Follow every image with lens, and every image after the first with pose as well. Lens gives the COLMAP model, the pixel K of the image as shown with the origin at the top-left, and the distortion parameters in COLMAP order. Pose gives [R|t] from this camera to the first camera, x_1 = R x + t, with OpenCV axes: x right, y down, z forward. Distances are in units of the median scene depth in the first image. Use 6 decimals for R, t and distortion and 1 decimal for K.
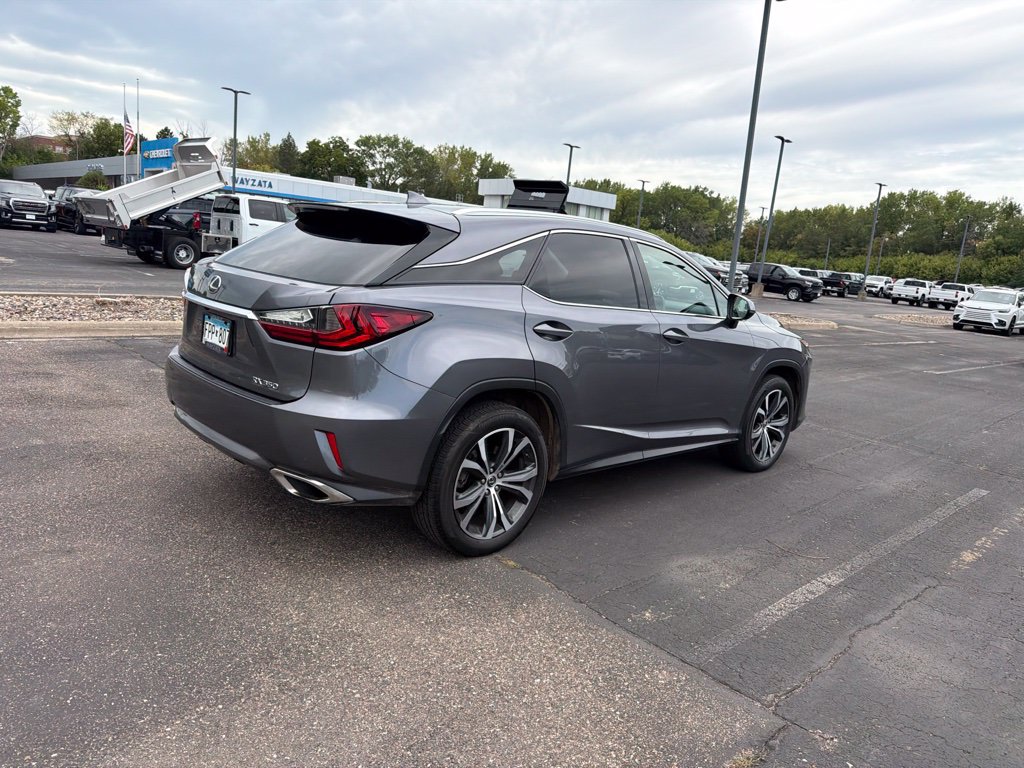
lens RADIAL K [[718.1, 0, 514.1], [0, 718.1, 400.8], [0, 0, 1]] dist [0.038226, -0.052701]
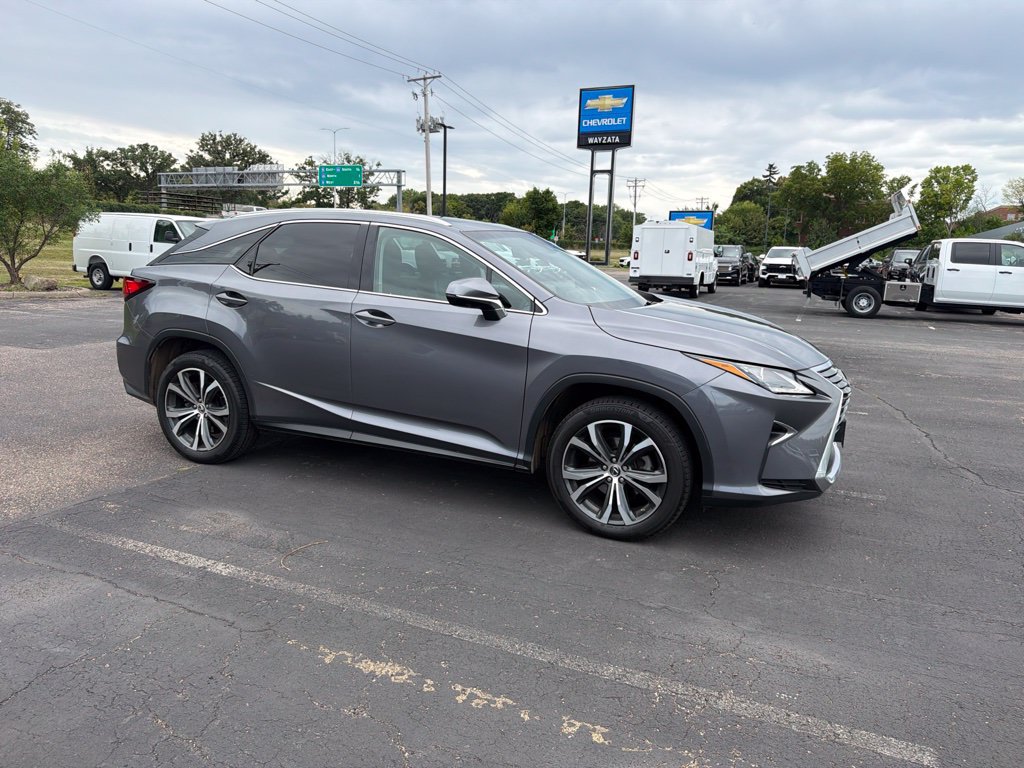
lens RADIAL K [[718.1, 0, 510.5], [0, 718.1, 383.9], [0, 0, 1]] dist [0.038226, -0.052701]
pose [[0.383316, 0.080760, -0.920080, 0.953516], [-0.186833, 0.982356, 0.008390, -0.036534], [0.904523, 0.168685, 0.391641, 0.643857]]
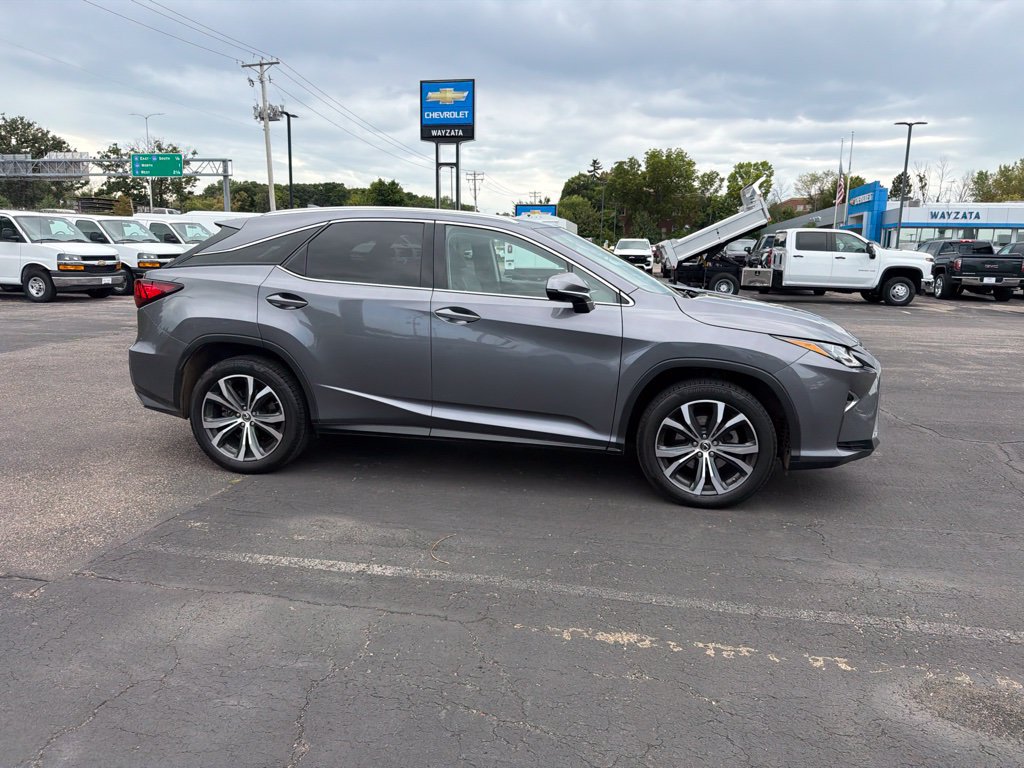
lens RADIAL K [[717.3, 0, 511.5], [0, 717.3, 385.2], [0, 0, 1]] dist [0.041468, -0.055585]
pose [[0.581021, 0.063982, -0.811370, 0.855940], [-0.131237, 0.991225, -0.015814, 0.008407], [0.803238, 0.115670, 0.584319, 0.400991]]
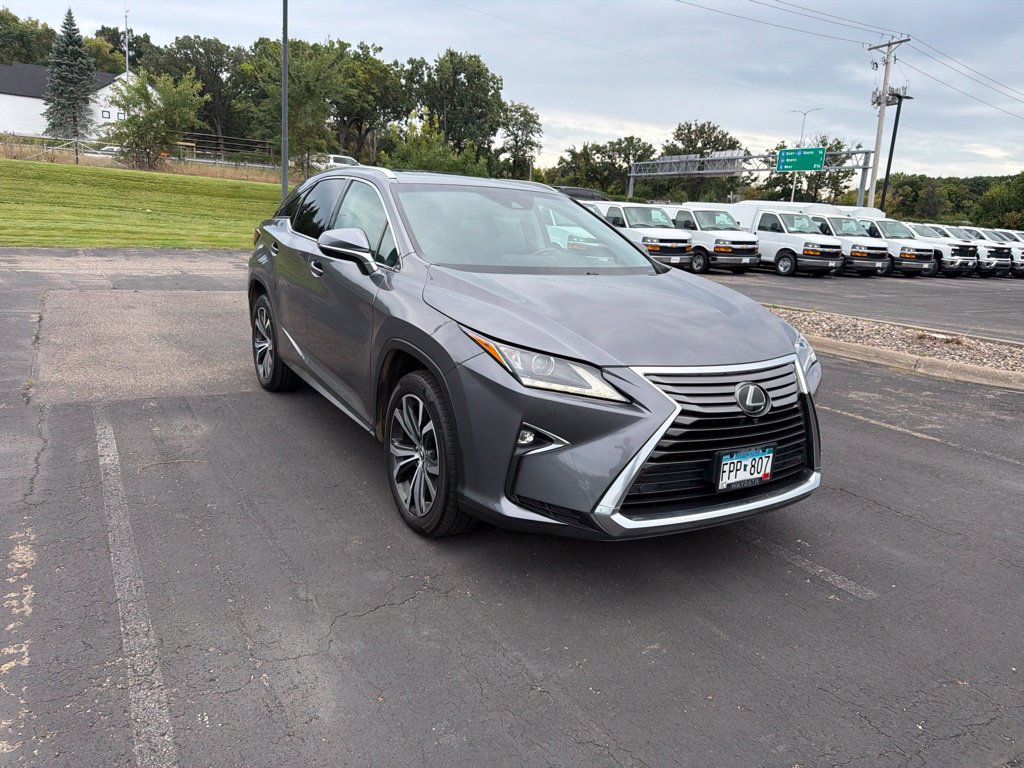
lens RADIAL K [[717.3, 0, 510.2], [0, 717.3, 383.4], [0, 0, 1]] dist [0.041468, -0.055585]
pose [[-0.216361, 0.108478, -0.970268, 0.927543], [-0.283012, 0.944169, 0.168669, -0.147464], [0.934394, 0.311091, -0.173581, 1.182183]]
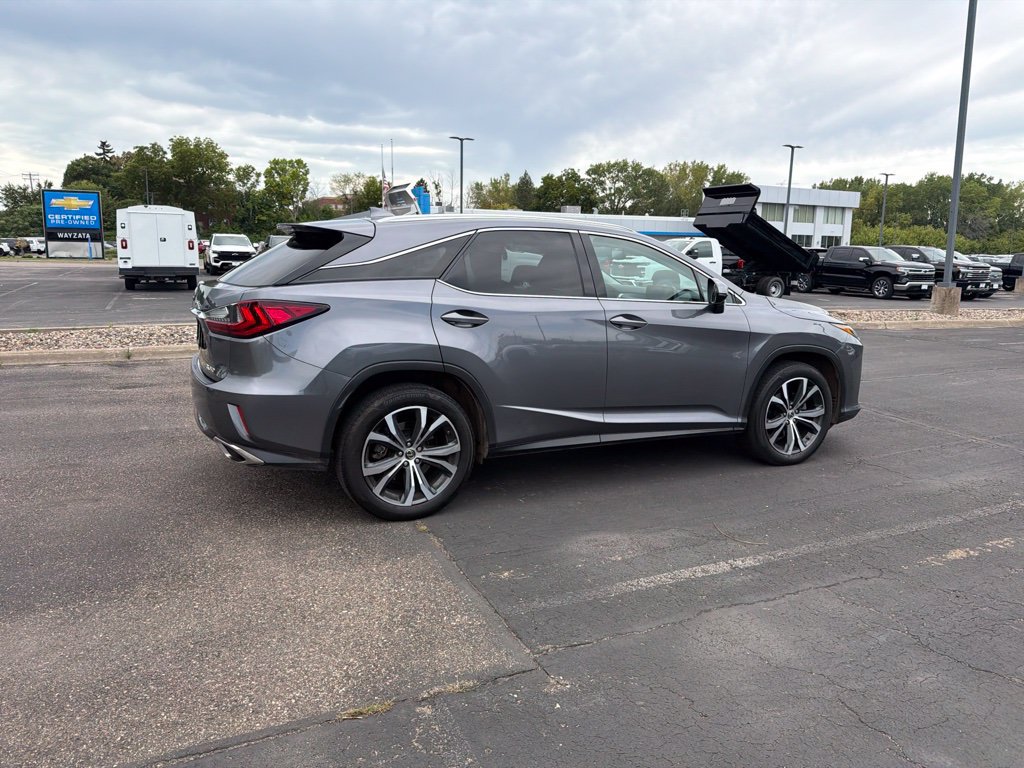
lens RADIAL K [[718.1, 0, 514.2], [0, 718.1, 386.5], [0, 0, 1]] dist [0.038226, -0.052701]
pose [[0.945877, -0.021319, -0.323825, 0.320503], [0.005924, 0.998808, -0.048454, 0.040149], [0.324472, 0.043913, 0.944875, -0.010563]]
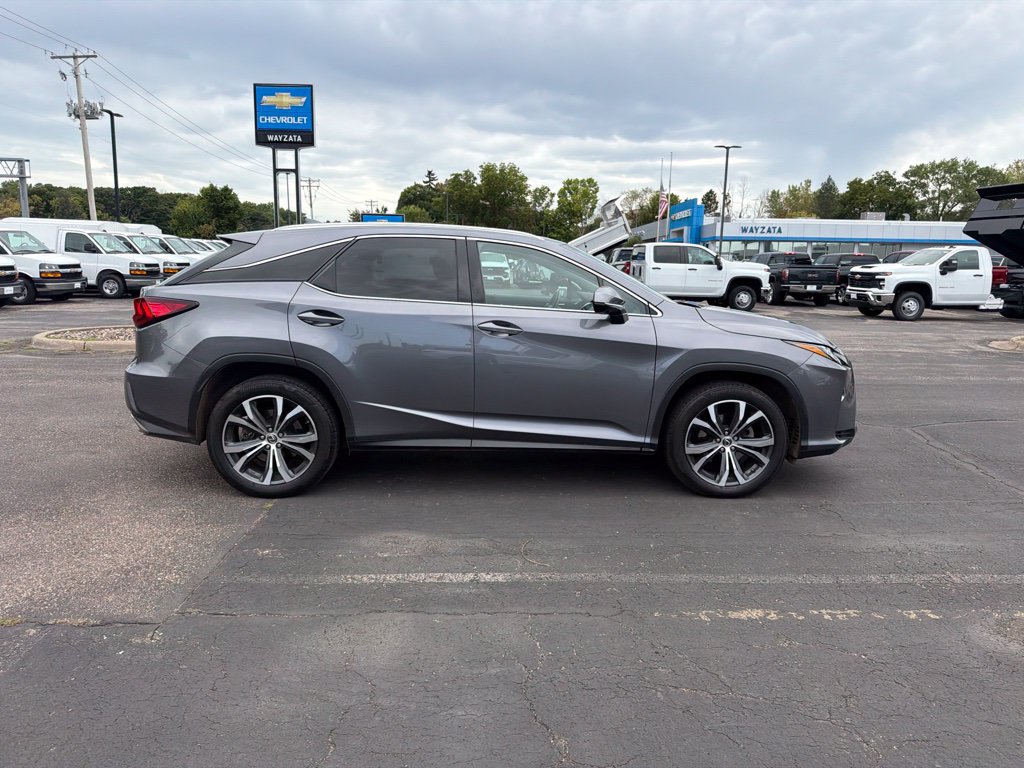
lens RADIAL K [[717.3, 0, 512.8], [0, 717.3, 387.1], [0, 0, 1]] dist [0.041468, -0.055585]
pose [[0.749094, 0.028977, -0.661830, 0.729337], [-0.083630, 0.995187, -0.051084, 0.033857], [0.657164, 0.093616, 0.747912, 0.212340]]
